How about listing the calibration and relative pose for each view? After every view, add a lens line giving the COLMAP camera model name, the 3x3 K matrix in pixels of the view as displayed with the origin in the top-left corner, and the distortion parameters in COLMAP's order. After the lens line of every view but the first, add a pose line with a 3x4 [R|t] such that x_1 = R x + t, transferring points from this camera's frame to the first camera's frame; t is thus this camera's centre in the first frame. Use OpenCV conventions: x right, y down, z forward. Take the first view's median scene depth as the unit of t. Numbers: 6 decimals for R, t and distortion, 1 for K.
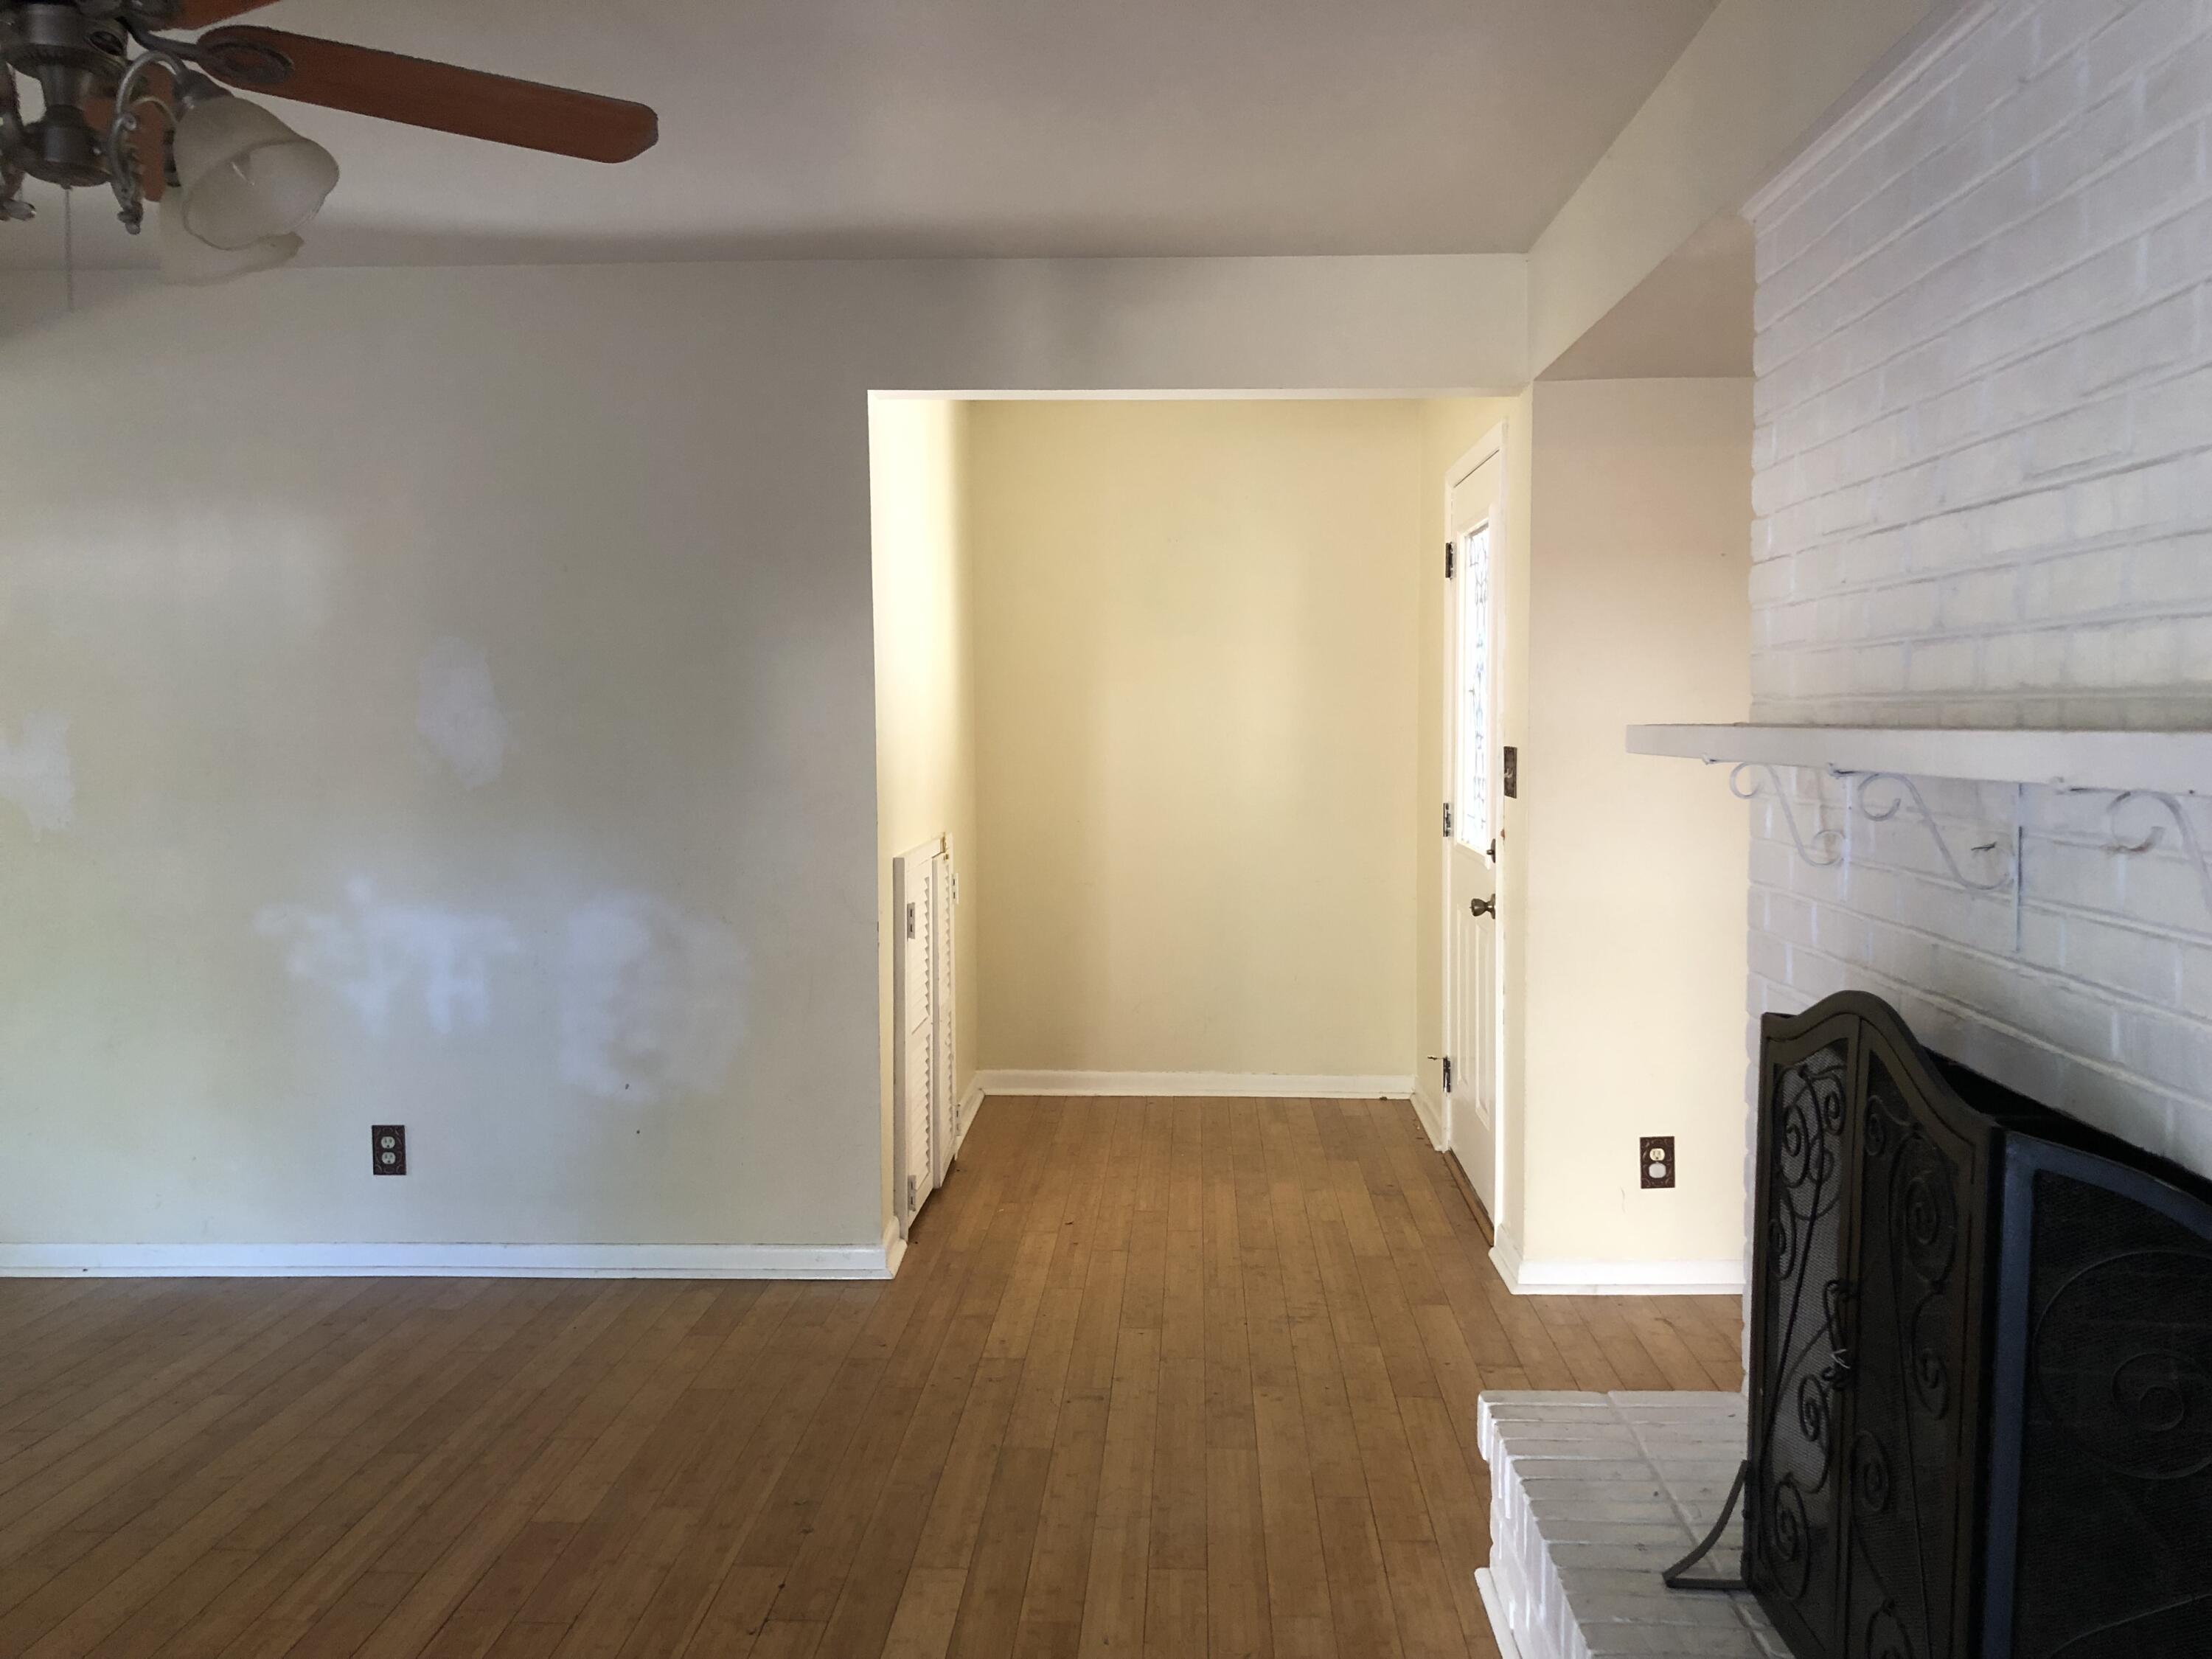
lens RADIAL K [[1823.1, 0, 1118.0], [0, 1823.1, 820.0], [0, 0, 1]] dist [0.031669, -0.032534]
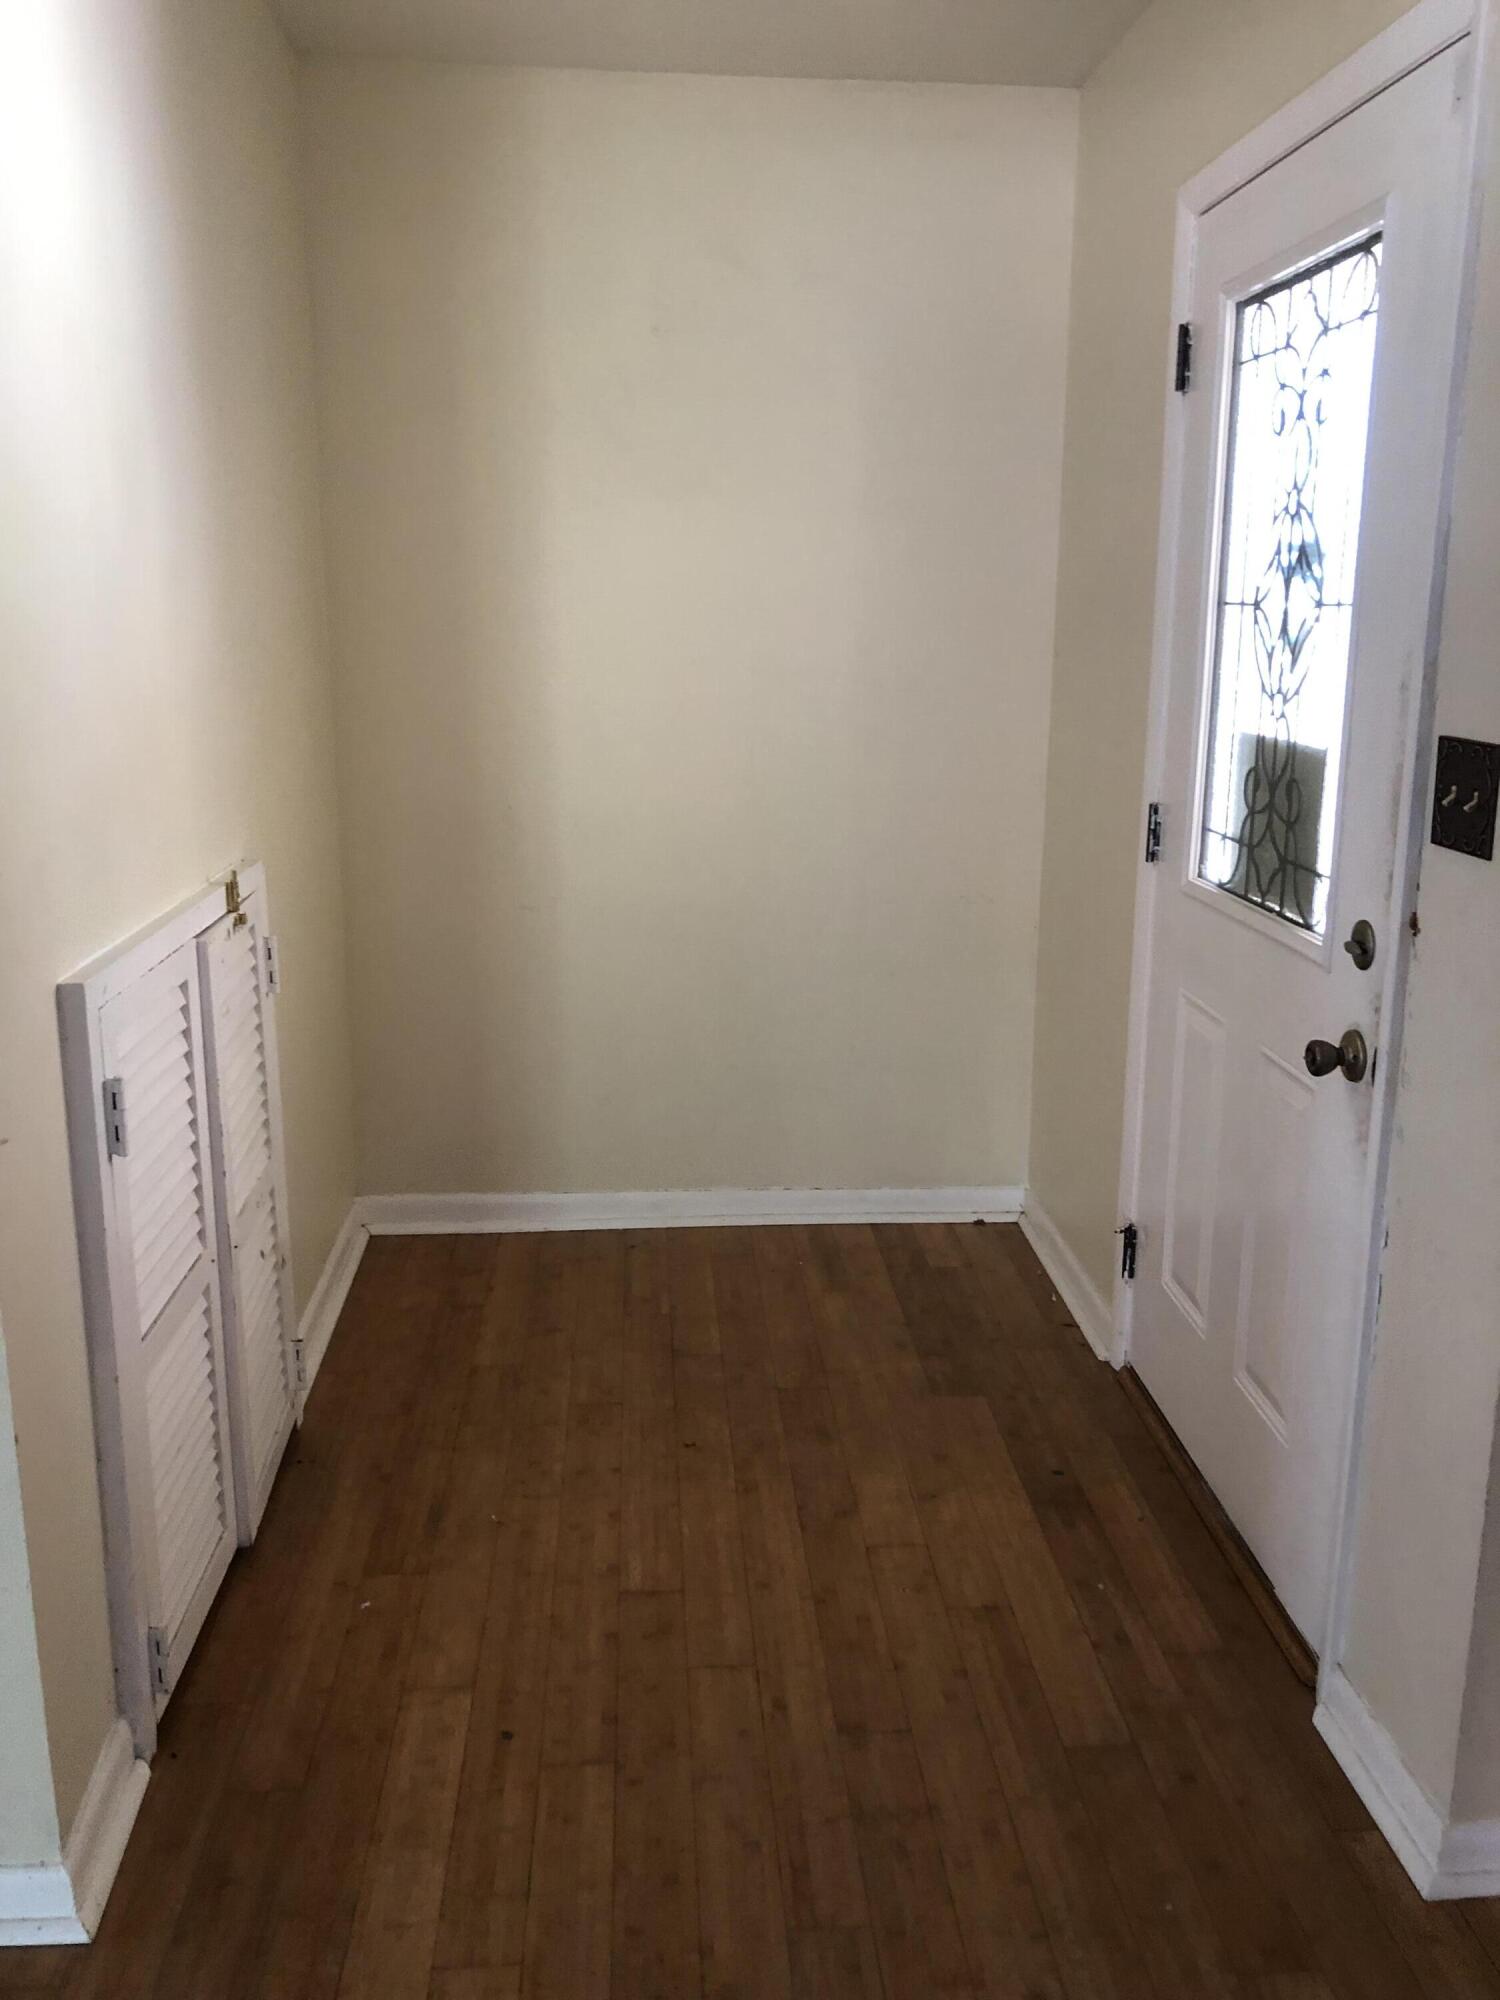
lens RADIAL K [[1648.4, 0, 785.4], [0, 1648.4, 982.8], [0, 0, 1]] dist [0.031669, -0.032534]
pose [[0.991347, -0.013443, 0.130576, -0.003825], [-0.007739, 0.987027, 0.160370, -0.038049], [-0.131037, -0.159993, 0.978382, 0.525039]]
